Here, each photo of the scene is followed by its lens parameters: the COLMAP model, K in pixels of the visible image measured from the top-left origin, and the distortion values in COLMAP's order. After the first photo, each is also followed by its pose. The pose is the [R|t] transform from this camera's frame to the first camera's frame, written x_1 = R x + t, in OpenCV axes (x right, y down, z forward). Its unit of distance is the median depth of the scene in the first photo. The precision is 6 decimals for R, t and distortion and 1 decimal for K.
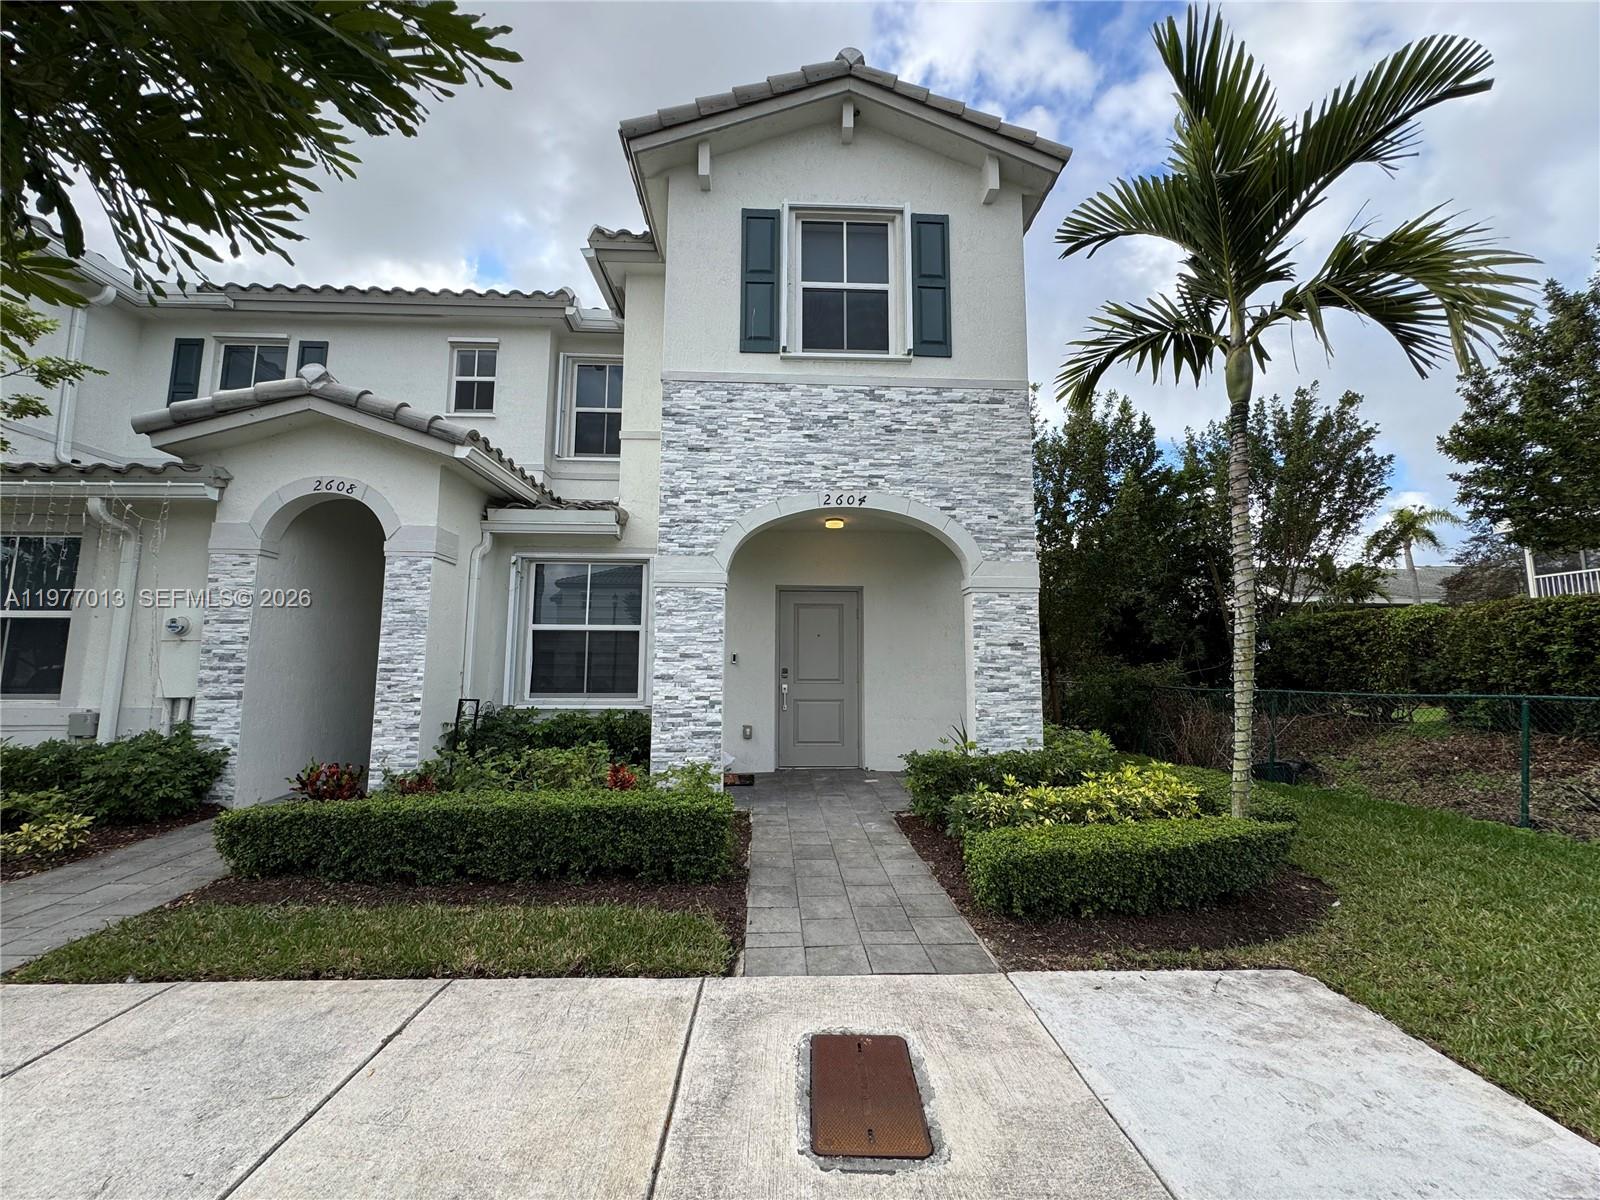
lens RADIAL K [[638.4, 0, 800.2], [0, 638.4, 597.4], [0, 0, 1]] dist [-0.003209, 0.000983]
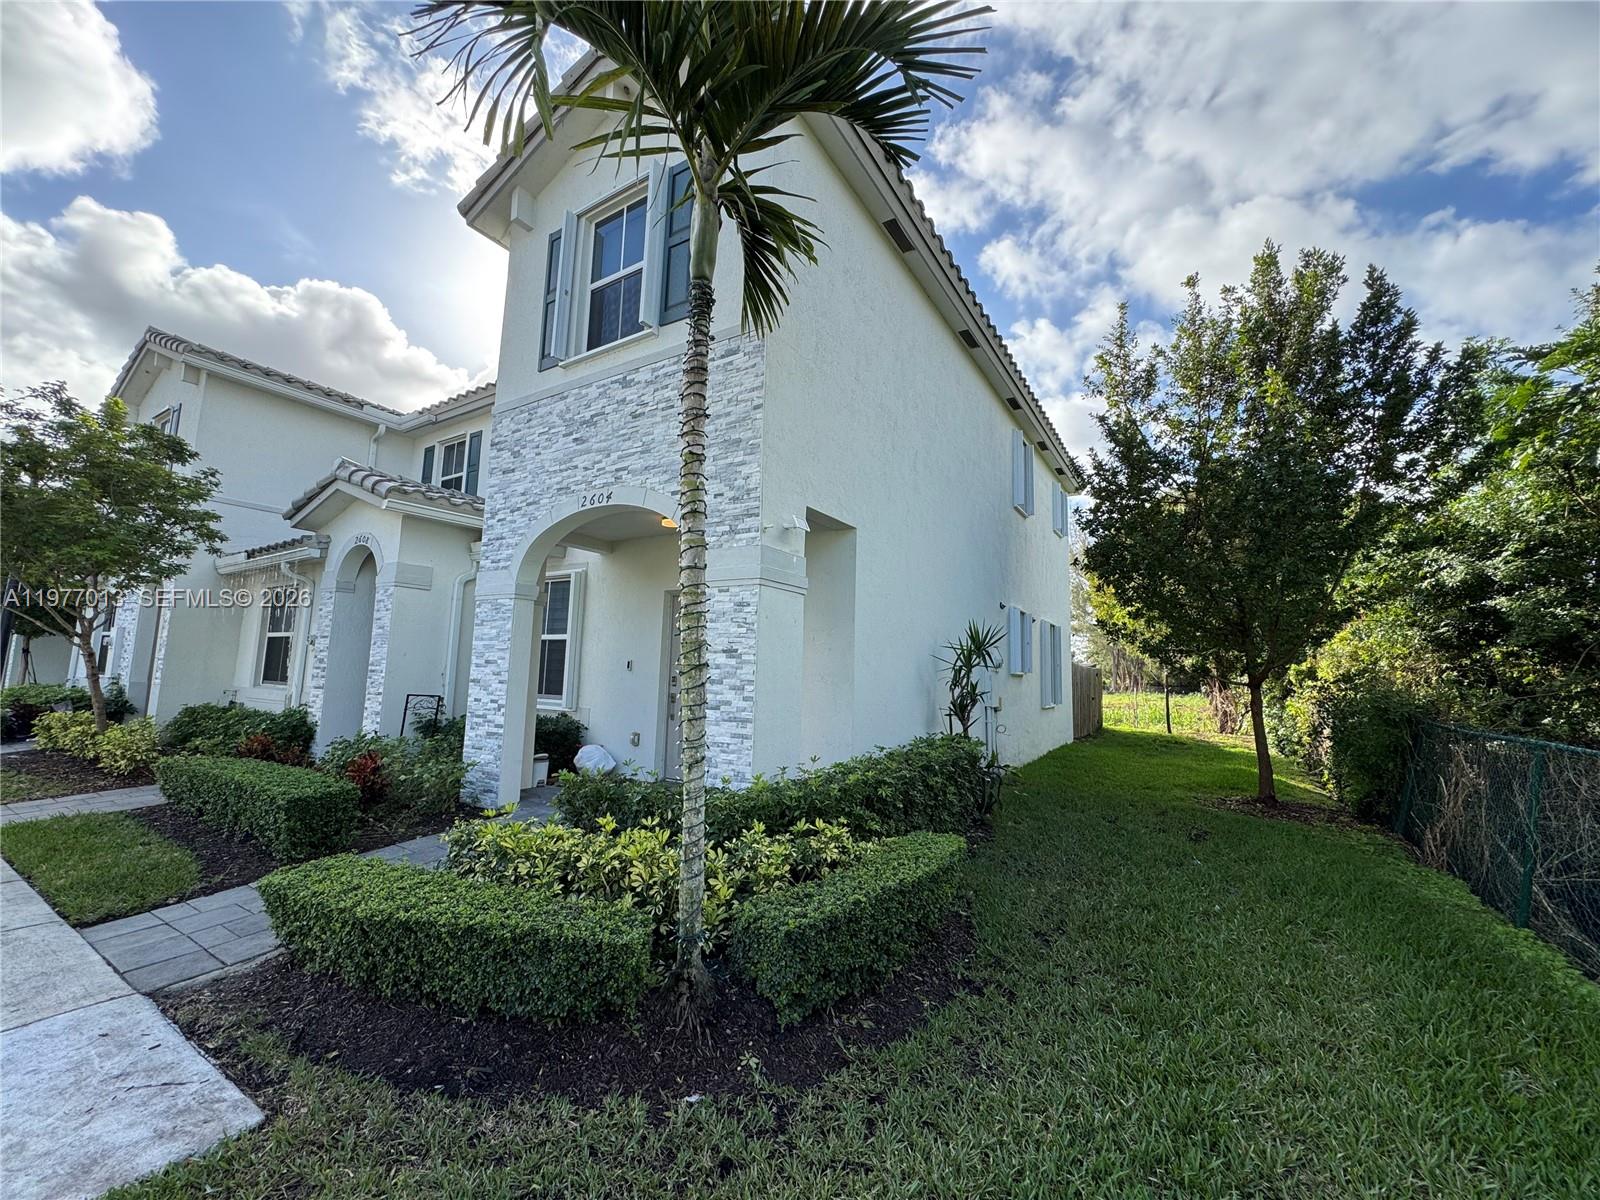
lens RADIAL K [[638.4, 0, 795.2], [0, 638.4, 598.1], [0, 0, 1]] dist [-0.003209, 0.000983]
pose [[0.819801, -0.049159, -0.570535, 0.848192], [0.042592, 0.998783, -0.024858, 0.030639], [0.571063, -0.003922, 0.820897, 0.387493]]
